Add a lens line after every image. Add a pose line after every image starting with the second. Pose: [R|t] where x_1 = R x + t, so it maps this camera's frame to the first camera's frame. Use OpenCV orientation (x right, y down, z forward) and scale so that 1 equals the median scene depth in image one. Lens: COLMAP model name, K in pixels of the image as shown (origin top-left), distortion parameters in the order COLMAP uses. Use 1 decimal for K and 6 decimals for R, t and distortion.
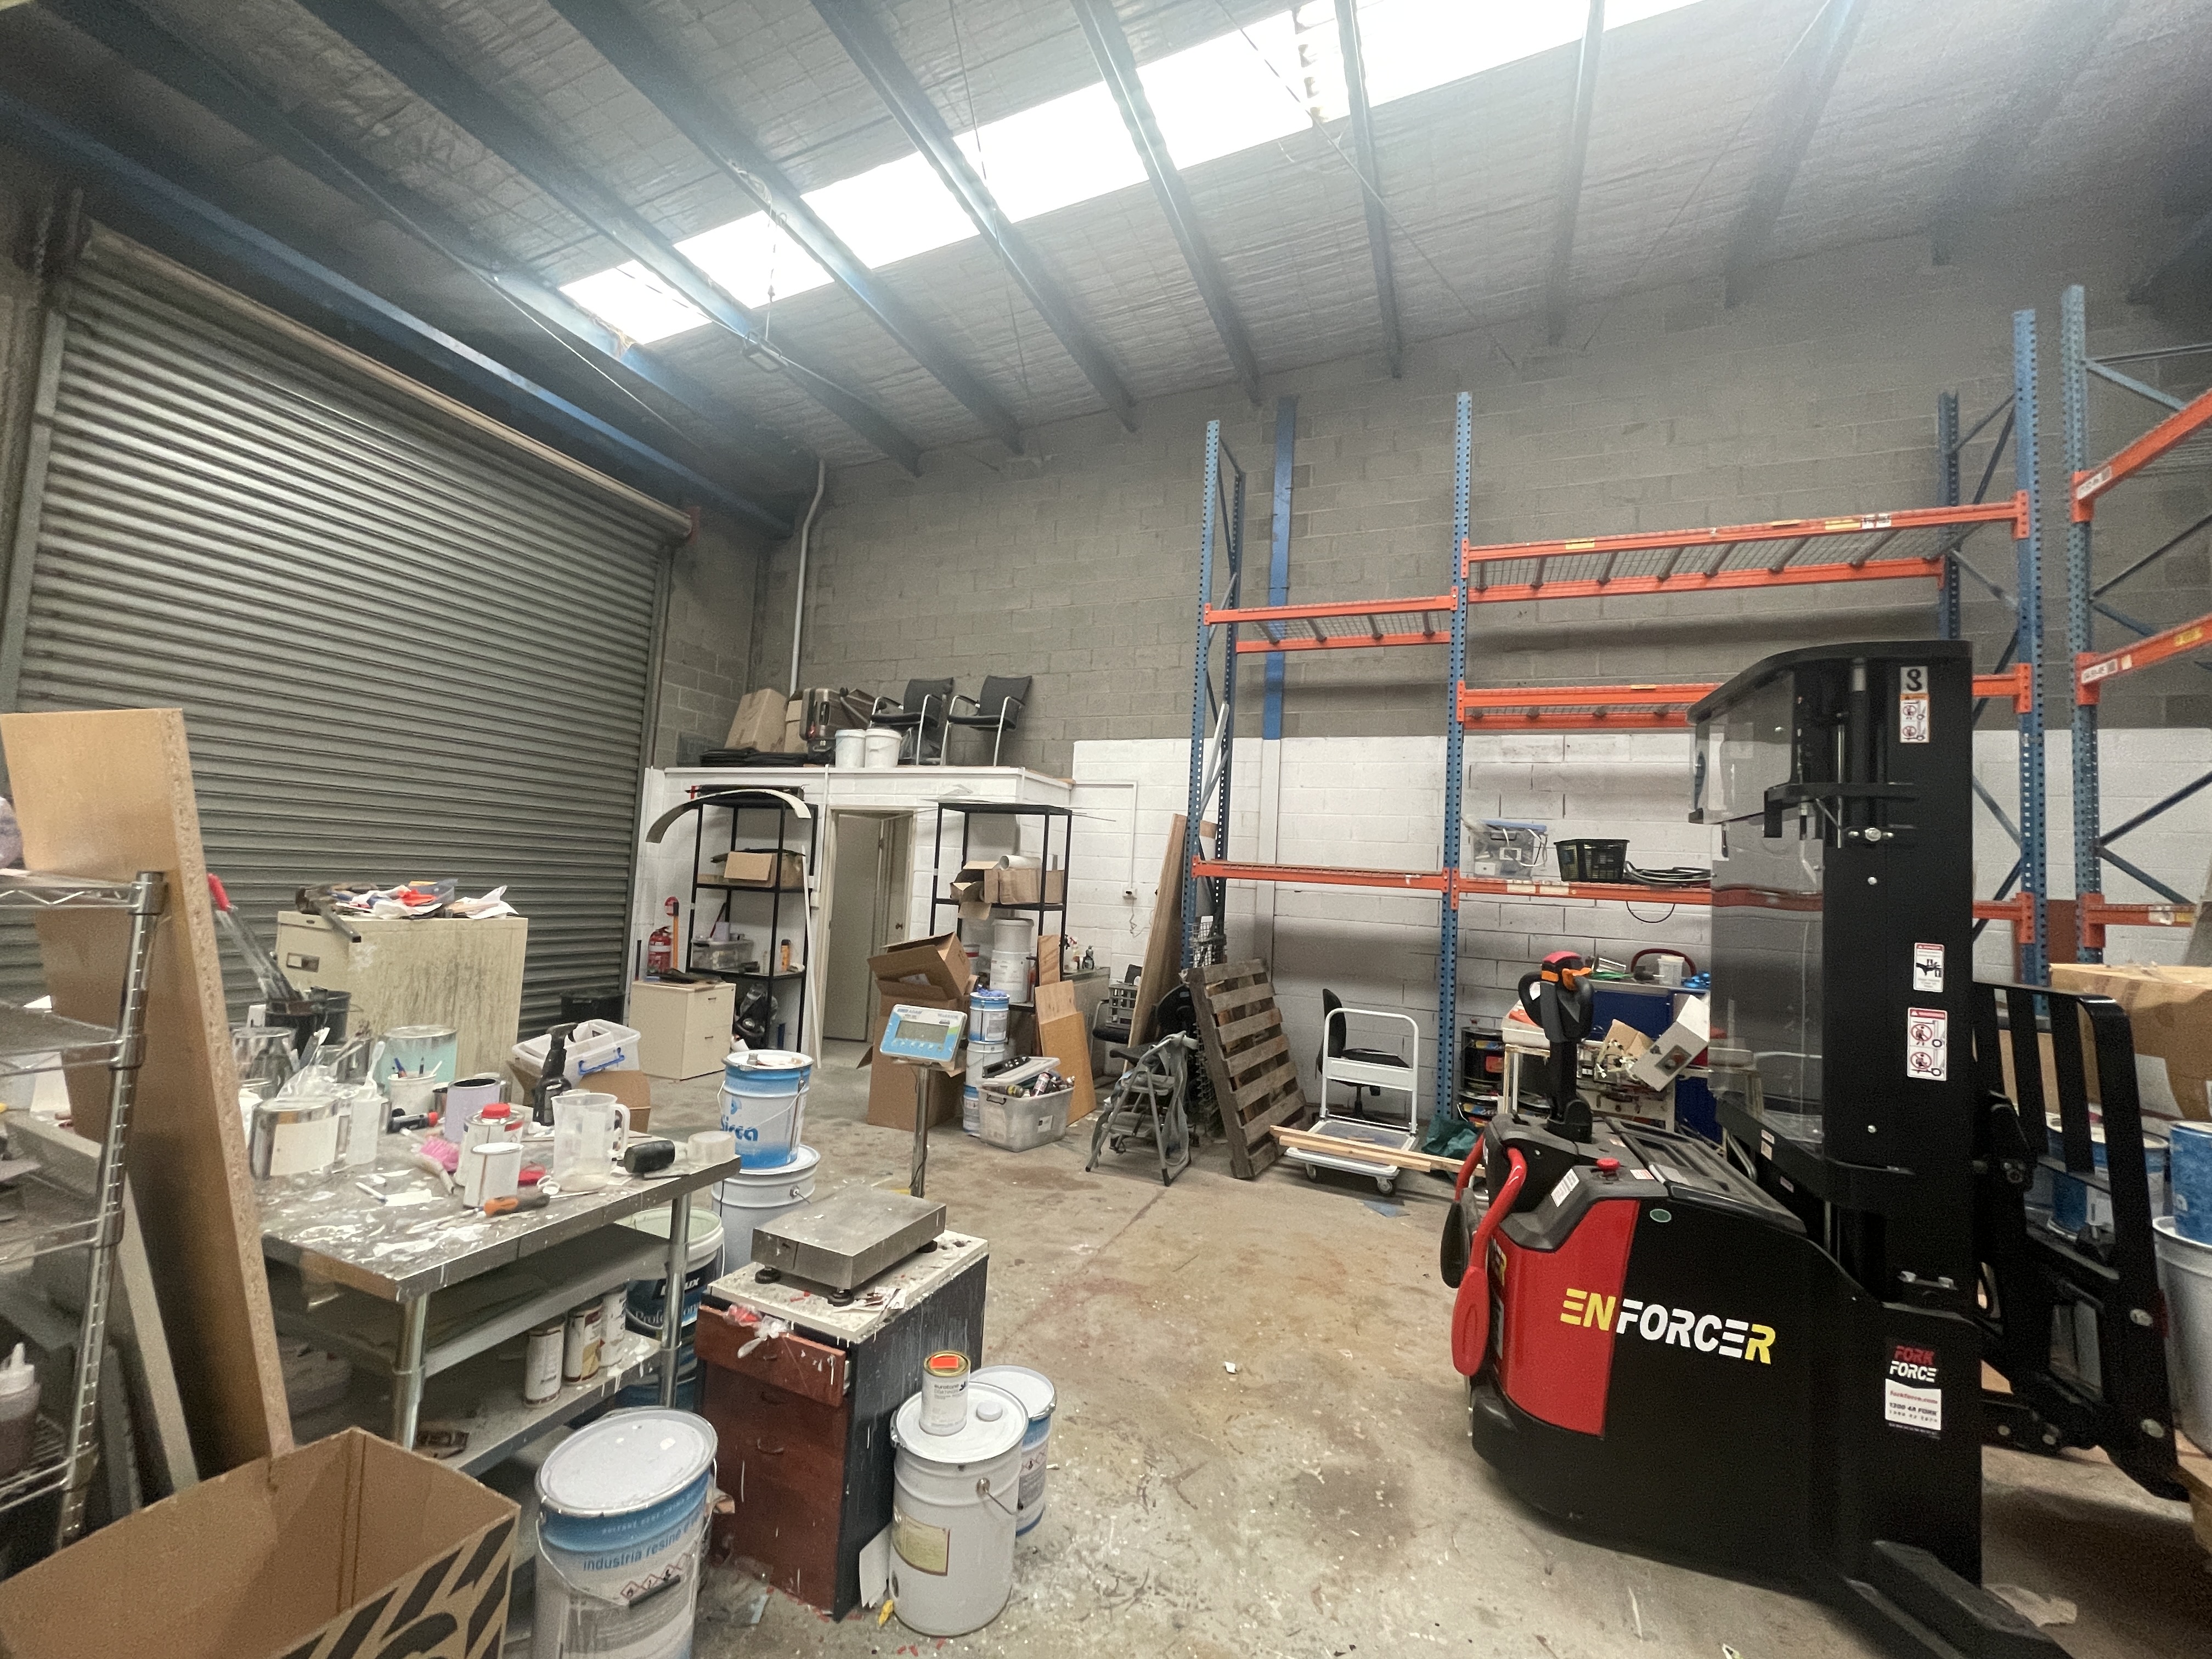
lens RADIAL K [[882.3, 0, 1106.0], [0, 882.3, 829.5], [0, 0, 1]] dist [-0.000392, -0.000011]
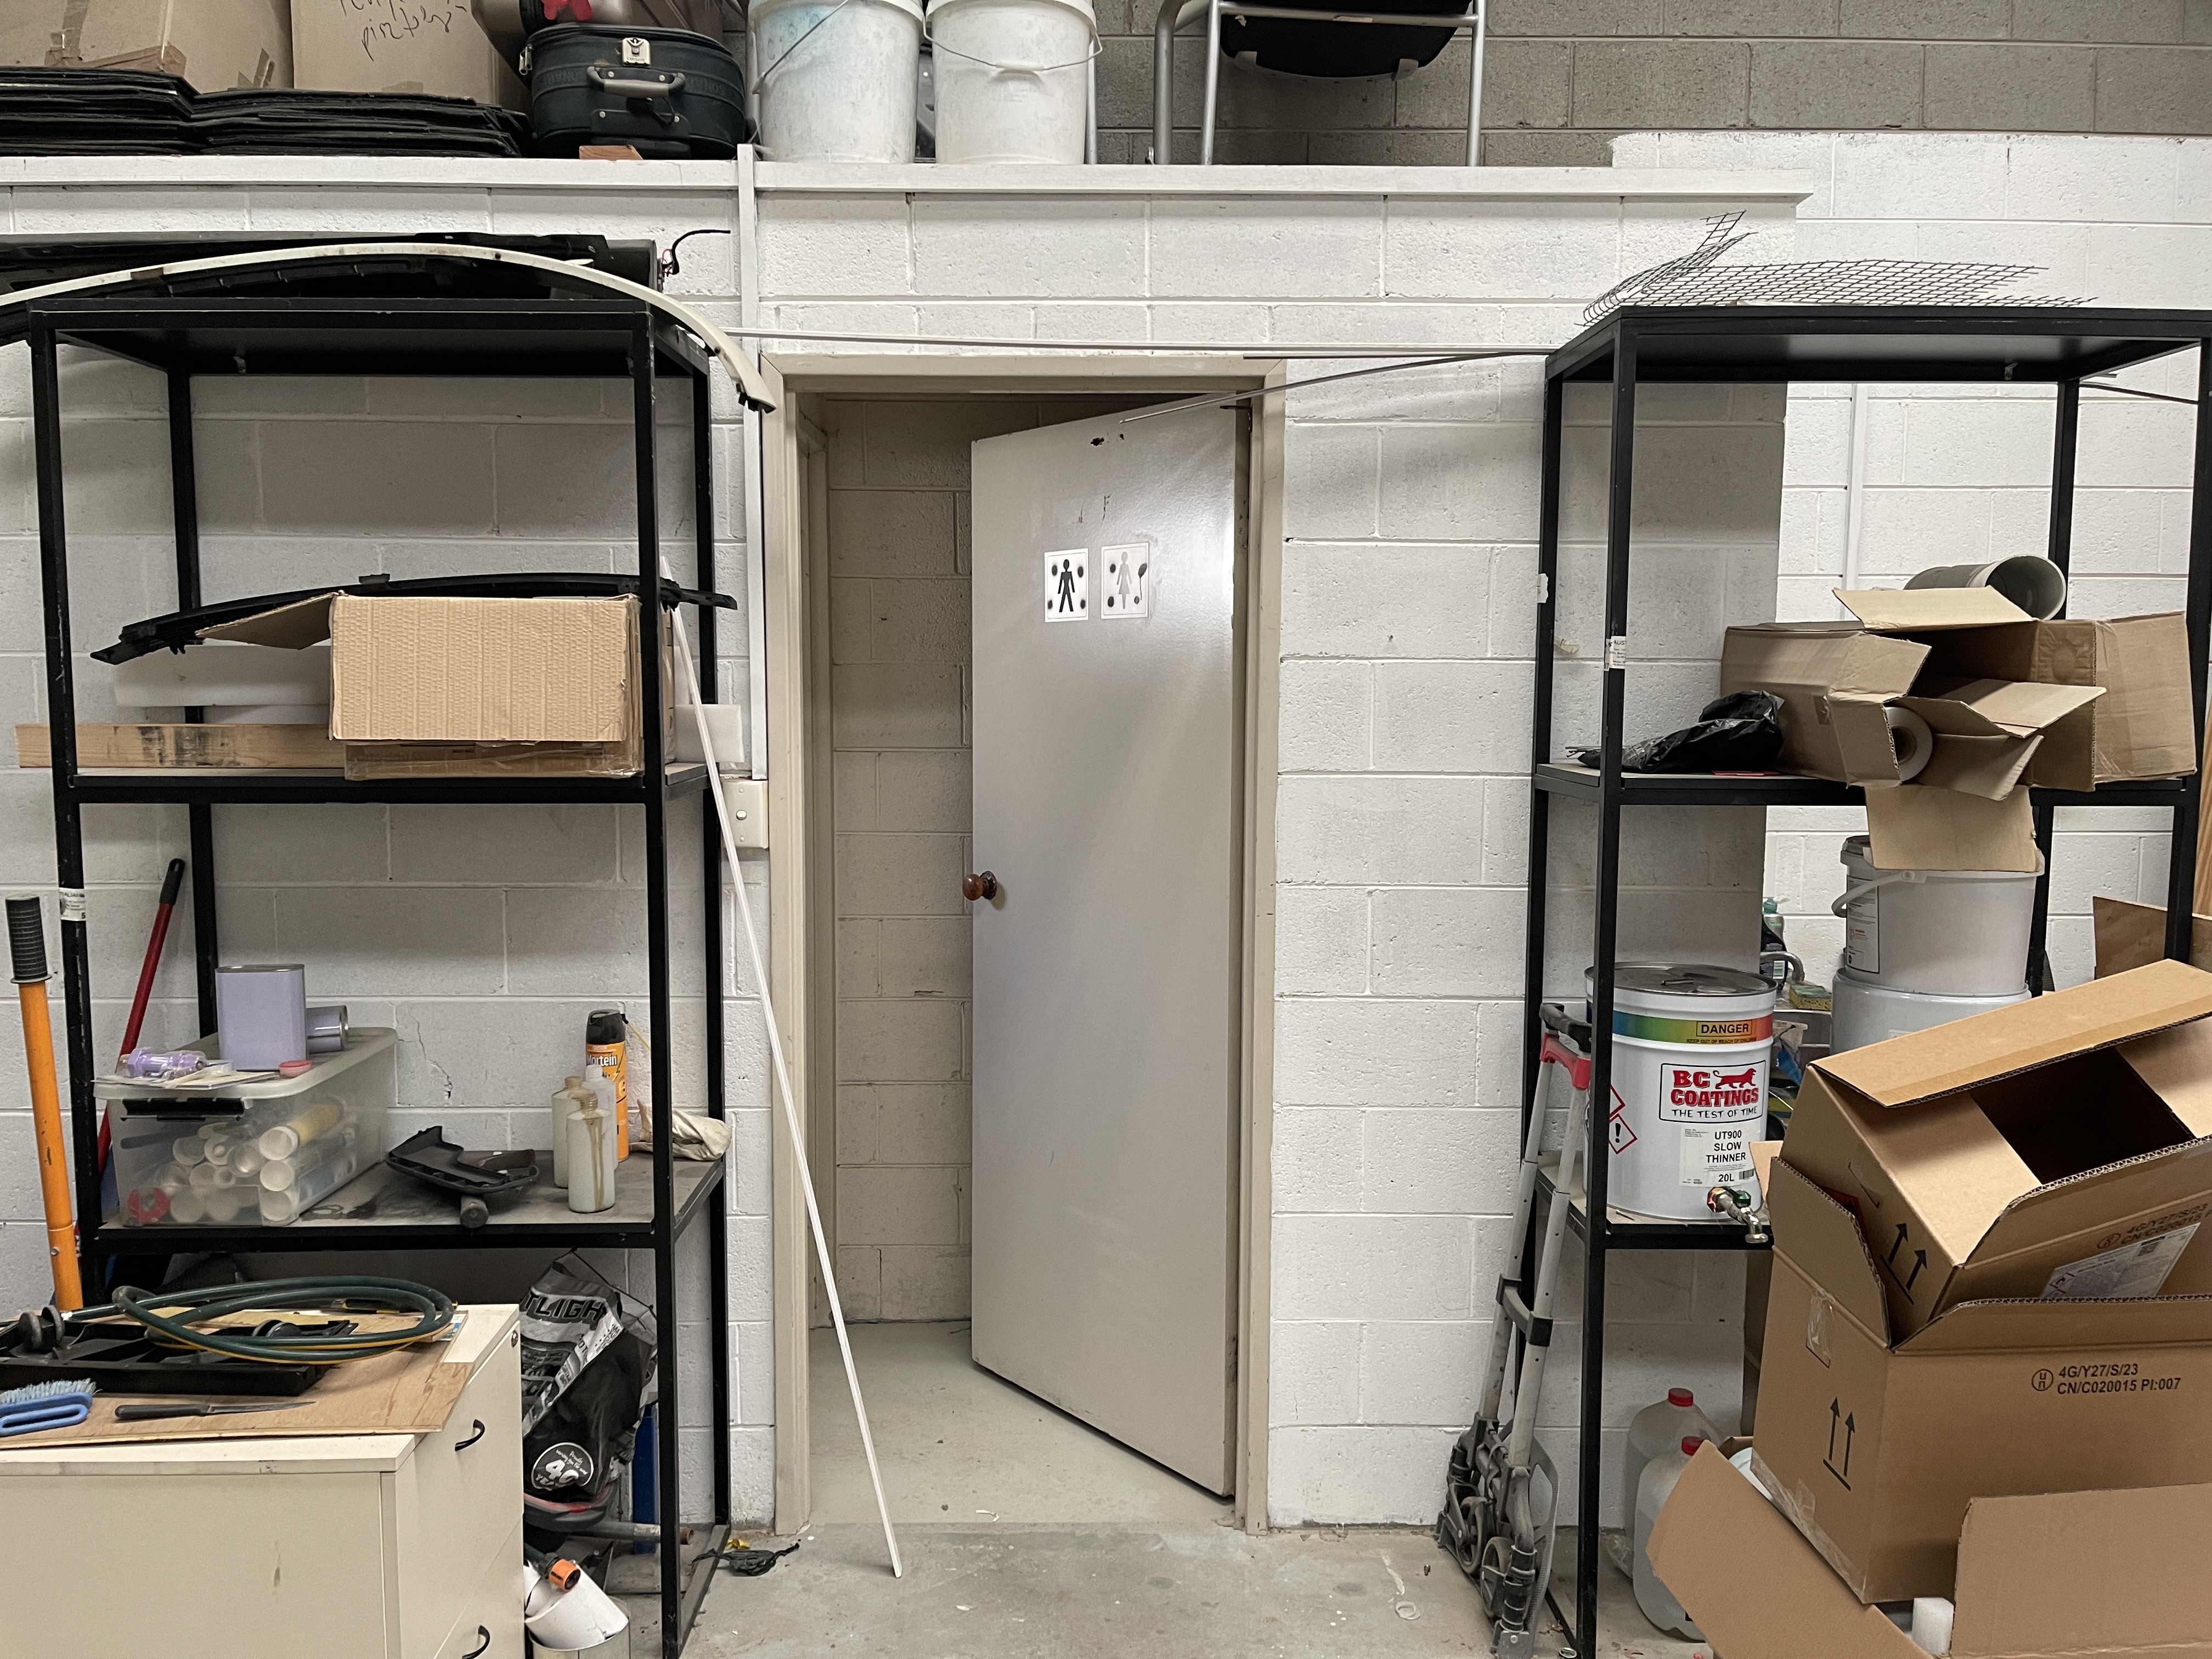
lens RADIAL K [[1585.8, 0, 1106.0], [0, 1585.8, 829.5], [0, 0, 1]] dist [0.005149, 0.000880]
pose [[0.913826, -0.093730, 0.395142, -0.362192], [0.018459, 0.981582, 0.190148, 0.011367], [-0.405687, -0.166468, 0.898725, 0.558714]]
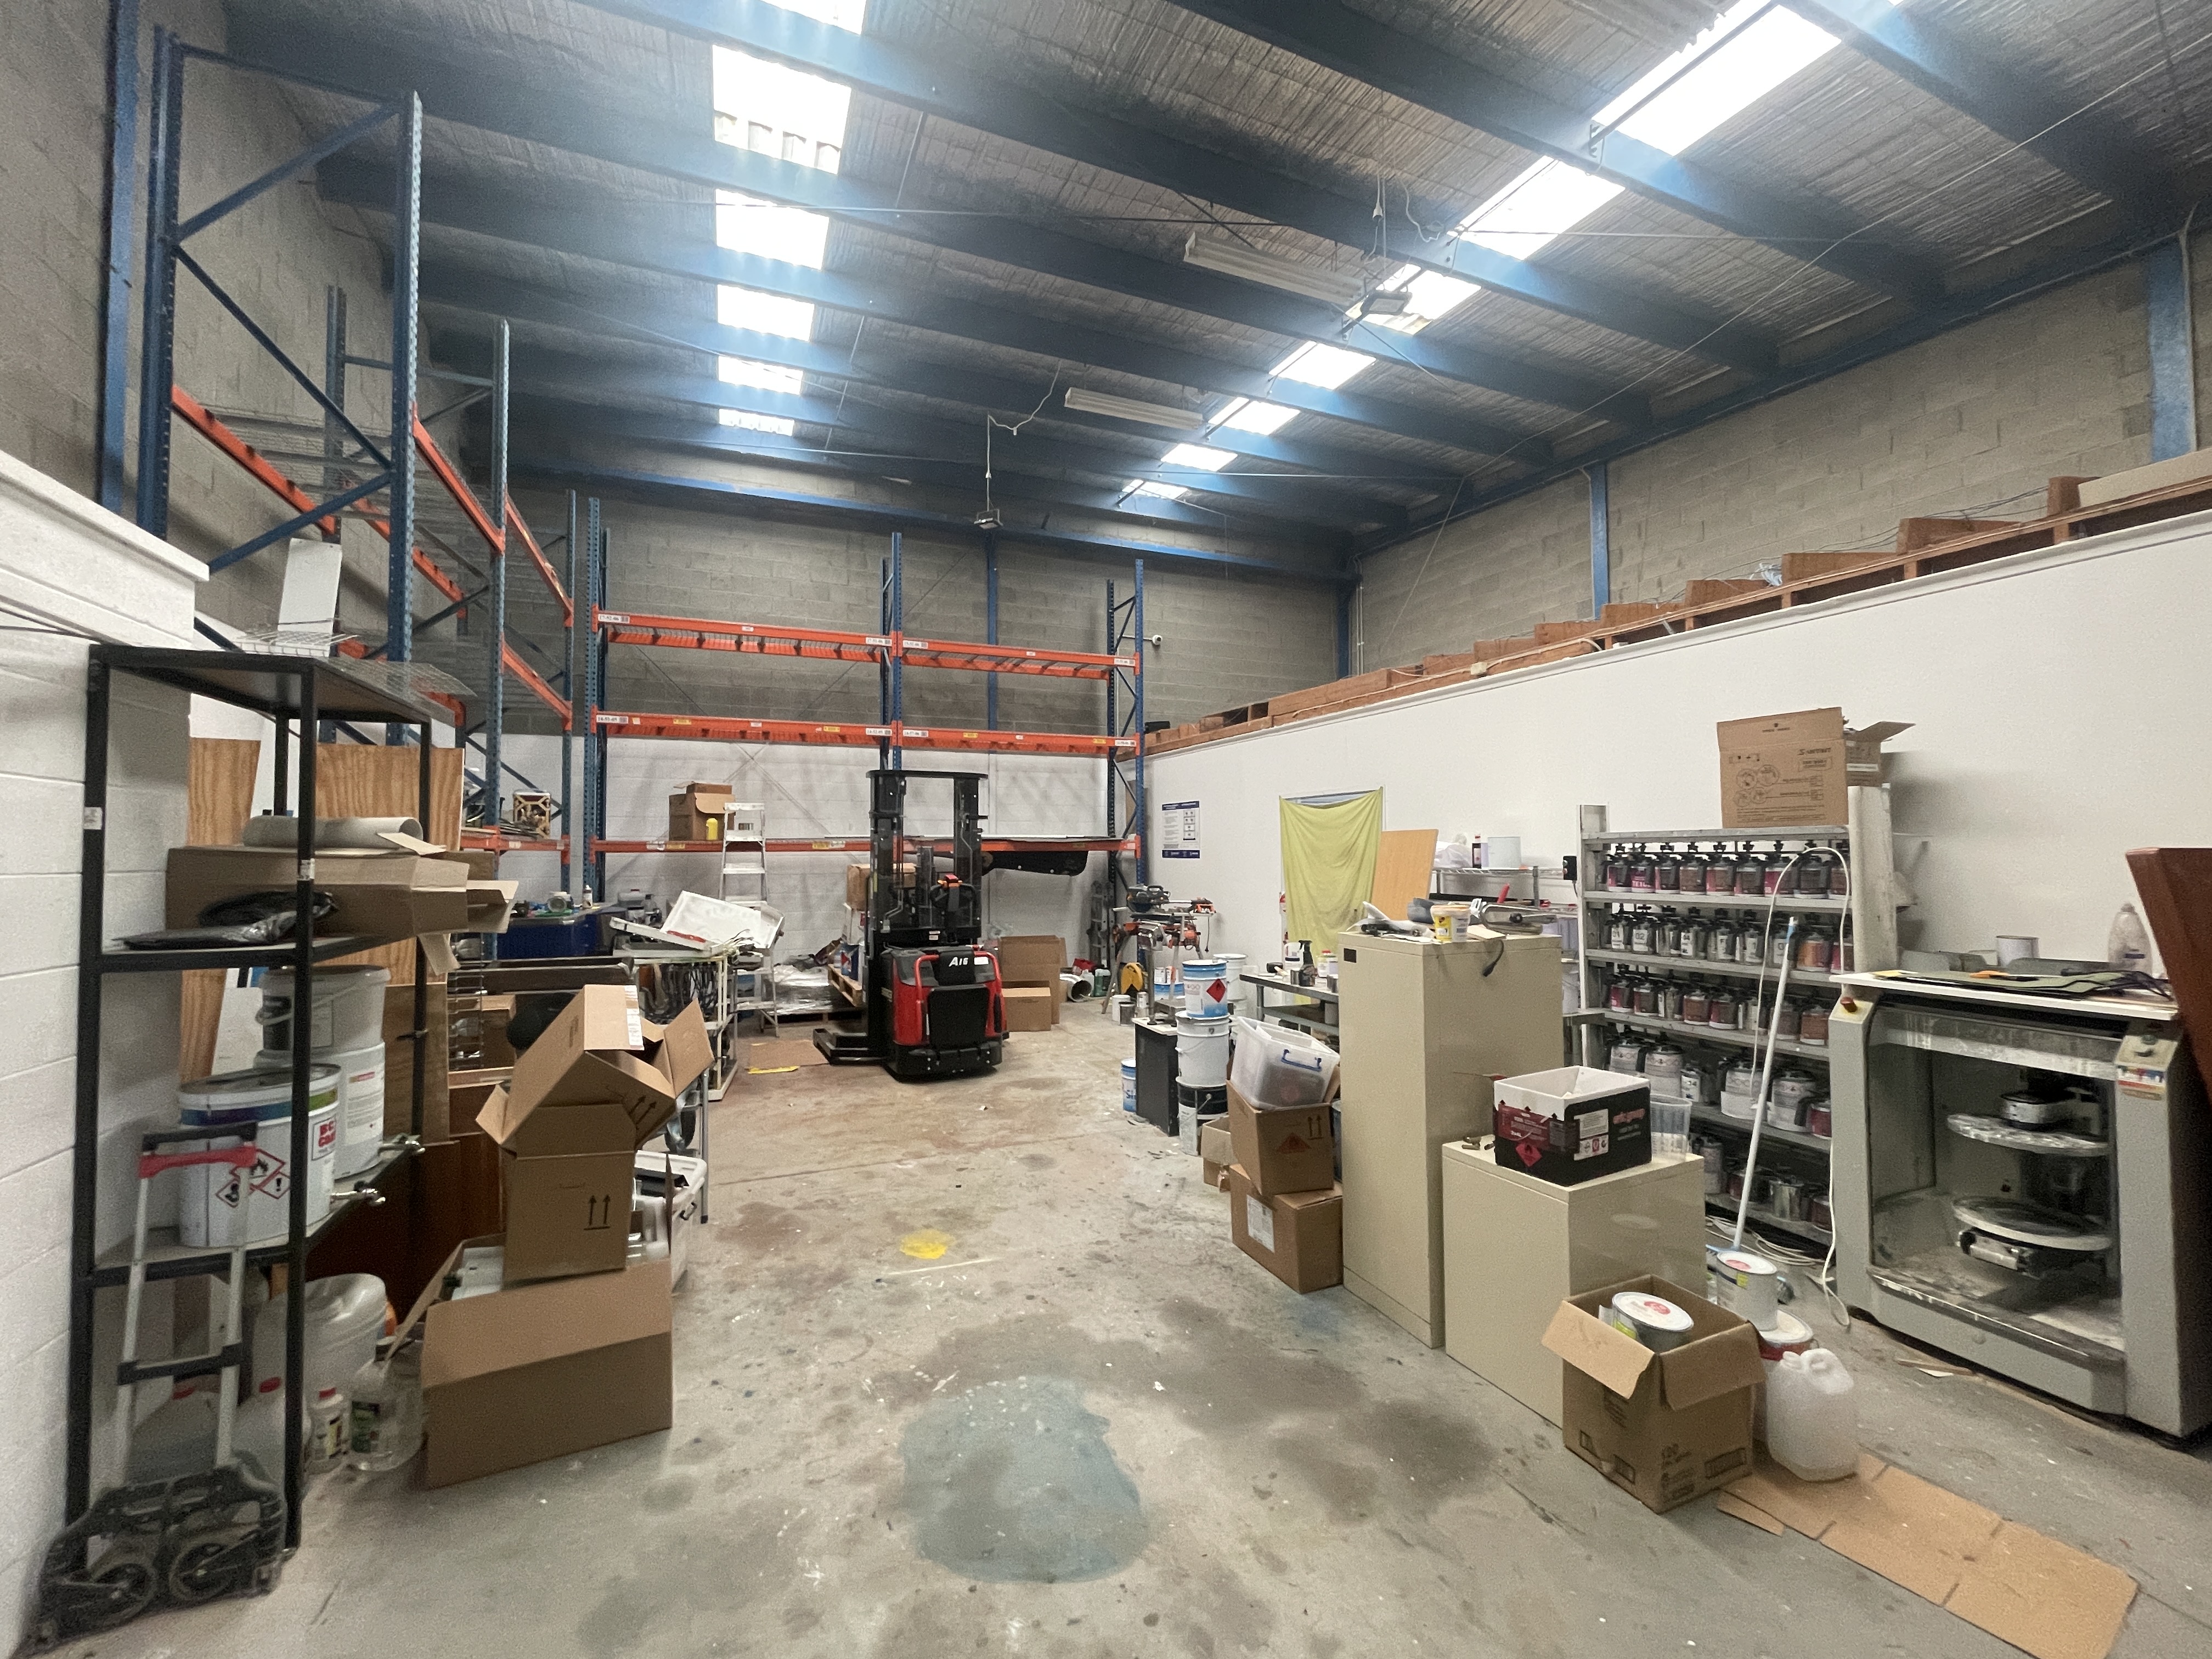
lens RADIAL K [[882.3, 0, 1106.0], [0, 882.3, 829.5], [0, 0, 1]] dist [-0.000392, -0.000011]
pose [[-0.719029, -0.011163, 0.694891, -1.295048], [-0.063756, 0.996714, -0.049959, 0.093260], [-0.692050, -0.080226, -0.717378, 2.138127]]
